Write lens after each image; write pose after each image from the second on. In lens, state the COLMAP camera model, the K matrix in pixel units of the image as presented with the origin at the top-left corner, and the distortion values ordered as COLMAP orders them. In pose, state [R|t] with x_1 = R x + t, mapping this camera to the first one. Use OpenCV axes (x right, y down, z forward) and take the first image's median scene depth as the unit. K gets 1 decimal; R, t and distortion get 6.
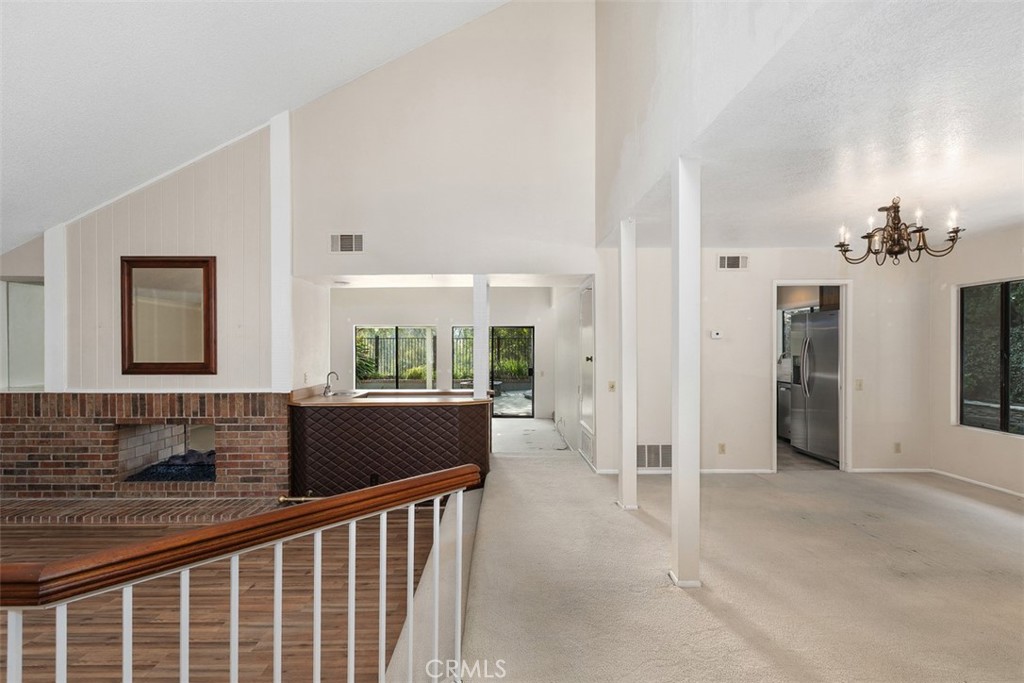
lens RADIAL K [[473.0, 0, 506.9], [0, 473.0, 351.3], [0, 0, 1]] dist [-0.004058, -0.000645]
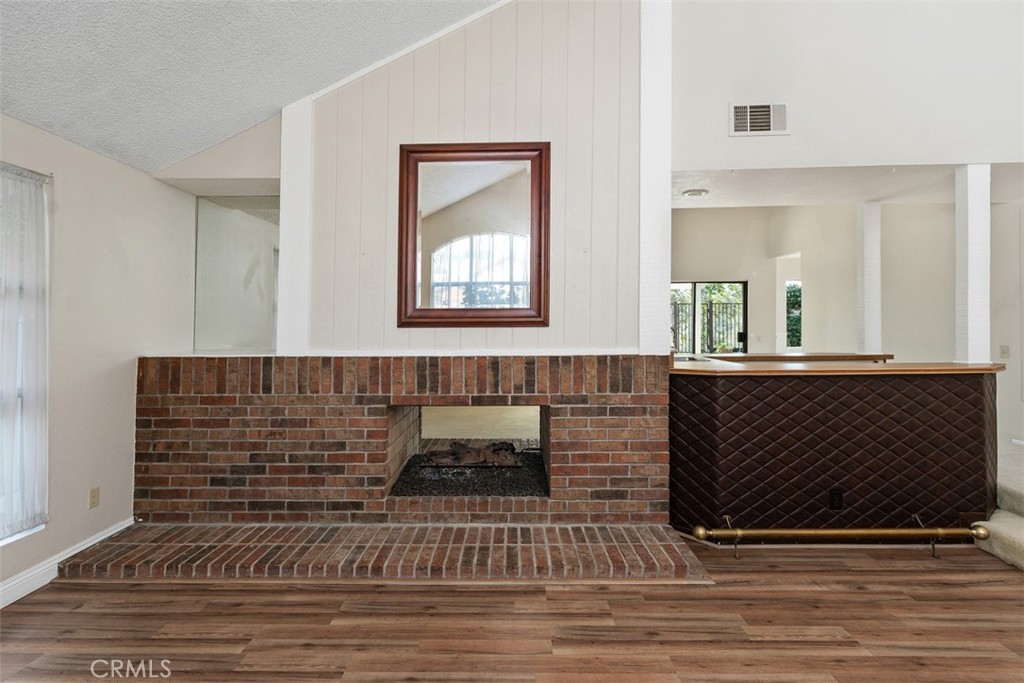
lens RADIAL K [[448.2, 0, 508.0], [0, 448.2, 322.1], [0, 0, 1]] dist [0.002496, -0.000743]
pose [[0.999851, -0.002801, -0.017057, -0.662091], [0.002281, 0.999536, -0.030390, 0.061137], [0.017134, 0.030347, 0.999393, 0.396609]]
